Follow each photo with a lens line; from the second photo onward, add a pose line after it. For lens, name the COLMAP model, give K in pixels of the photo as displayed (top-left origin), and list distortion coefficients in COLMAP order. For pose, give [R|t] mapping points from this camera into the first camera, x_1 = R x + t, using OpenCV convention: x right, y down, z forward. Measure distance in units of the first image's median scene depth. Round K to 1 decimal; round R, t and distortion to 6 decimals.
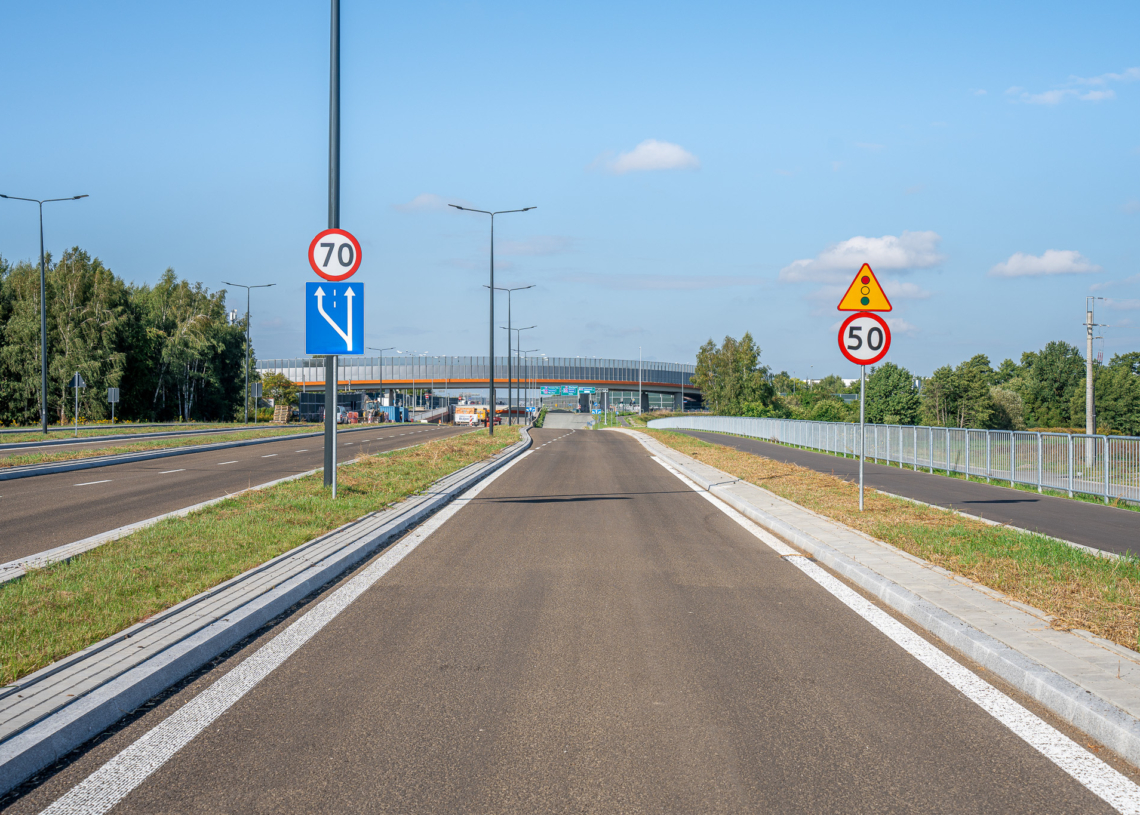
lens RADIAL K [[1607.8, 0, 570.0], [0, 1607.8, 407.5], [0, 0, 1]] dist [0.037489, 0.027443]
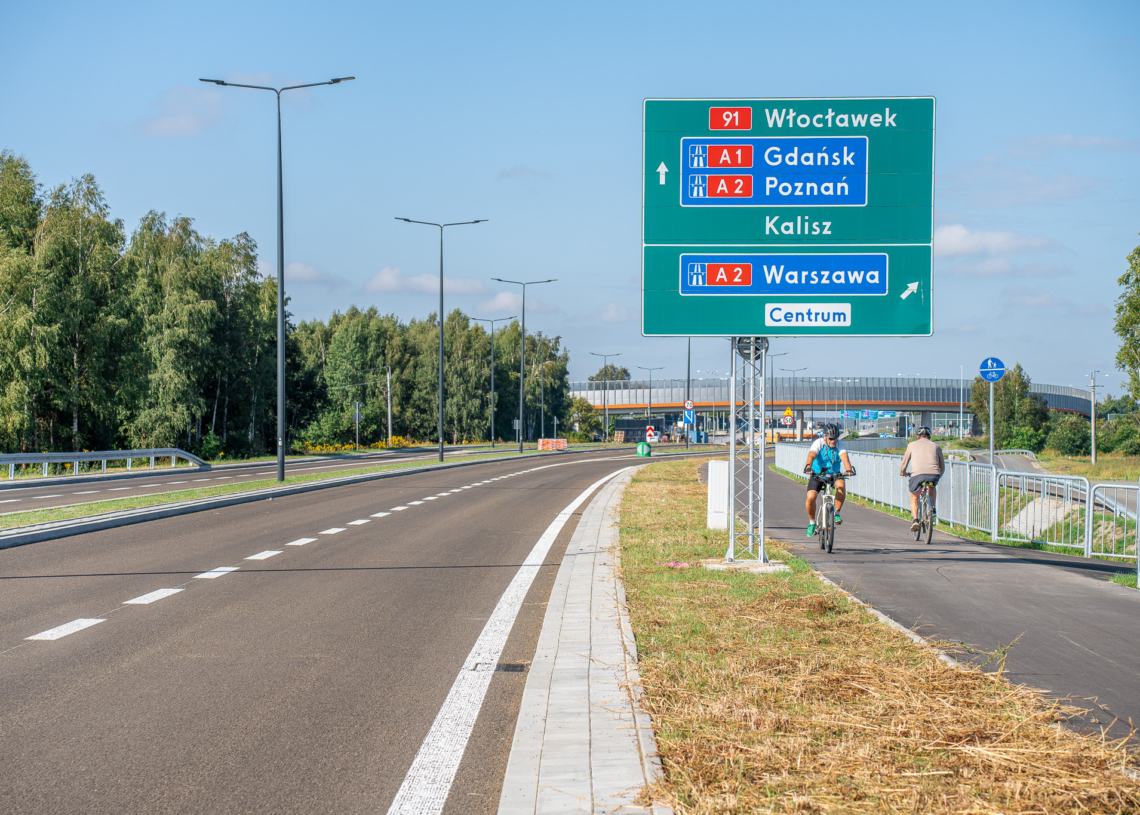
lens RADIAL K [[2614.6, 0, 570.0], [0, 2614.6, 407.5], [0, 0, 1]] dist [0.619354, -0.098527]
pose [[0.987989, -0.001697, -0.154517, 0.100682], [0.000372, 0.999963, -0.008608, -0.001414], [0.154526, 0.008448, 0.987953, -0.953989]]
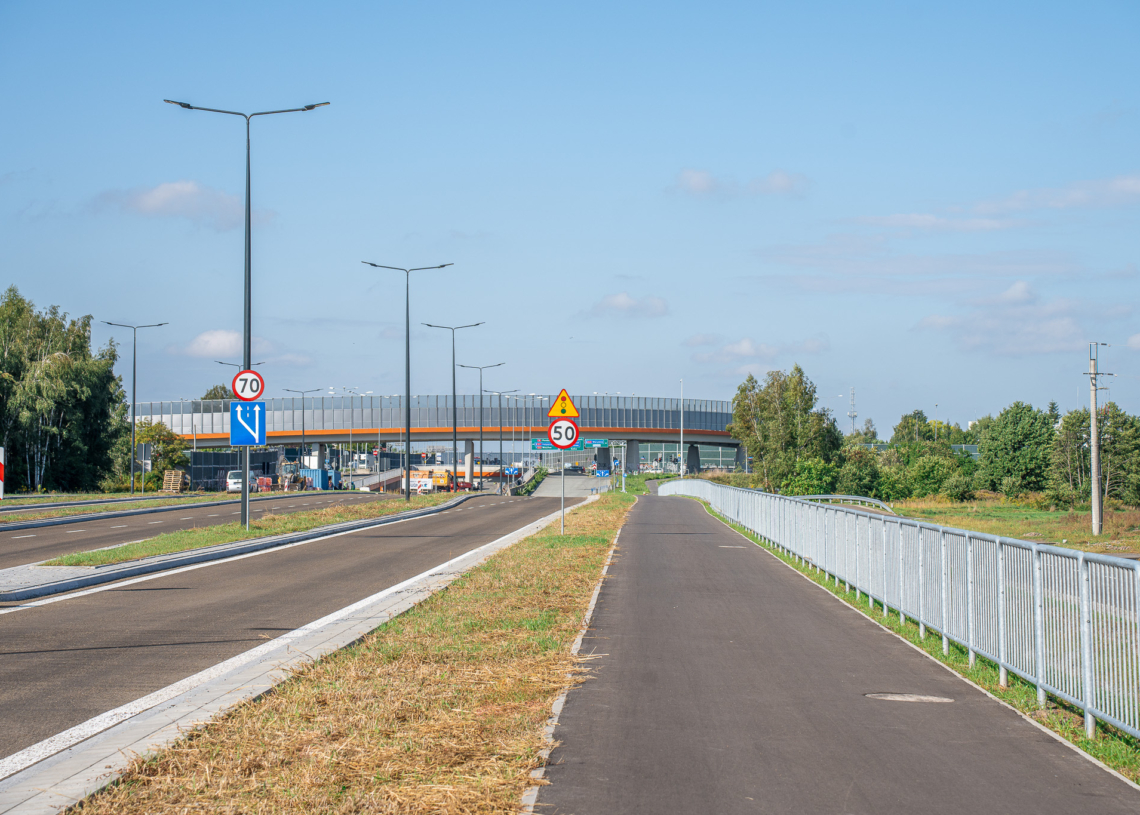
lens RADIAL K [[2600.7, 0, 570.0], [0, 2600.7, 407.5], [0, 0, 1]] dist [0.570303, 0.285638]
pose [[0.999787, -0.008233, -0.018931, 0.030048], [0.007805, 0.999715, -0.022578, -0.001015], [0.019111, 0.022425, 0.999566, -0.215171]]
